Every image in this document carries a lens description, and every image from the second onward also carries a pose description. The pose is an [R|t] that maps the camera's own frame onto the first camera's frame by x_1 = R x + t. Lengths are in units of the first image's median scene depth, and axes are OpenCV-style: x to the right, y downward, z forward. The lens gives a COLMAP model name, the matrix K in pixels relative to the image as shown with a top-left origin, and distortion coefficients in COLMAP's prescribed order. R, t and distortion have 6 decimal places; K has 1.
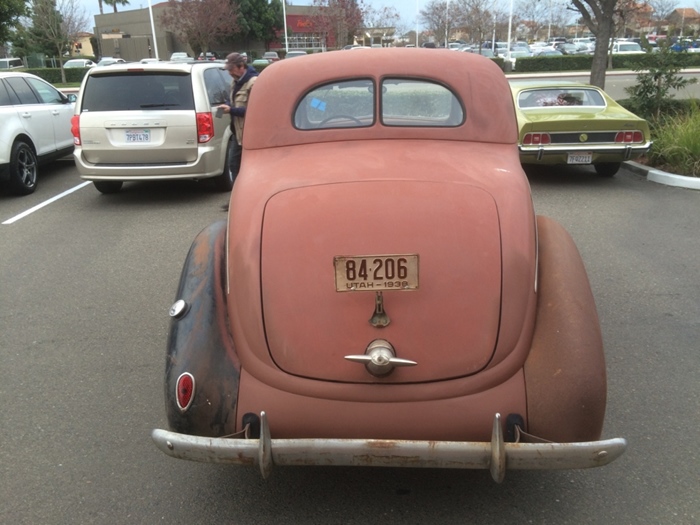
lens RADIAL K [[585.4, 0, 351.9], [0, 585.4, 267.2], [0, 0, 1]] dist [0.019822, -0.024641]
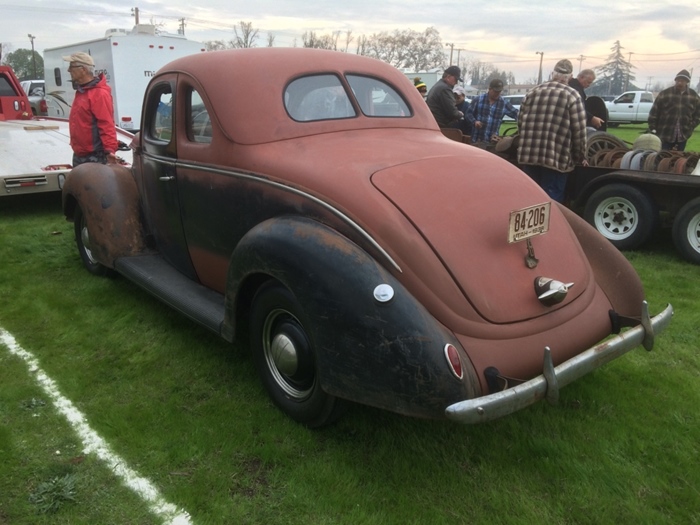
lens RADIAL K [[585.4, 0, 349.6], [0, 585.4, 264.9], [0, 0, 1]] dist [0.019822, -0.024641]
pose [[0.734186, -0.168628, 0.657674, -1.027068], [0.209225, 0.977718, 0.017121, -0.002047], [-0.645906, 0.125032, 0.753108, 0.348430]]
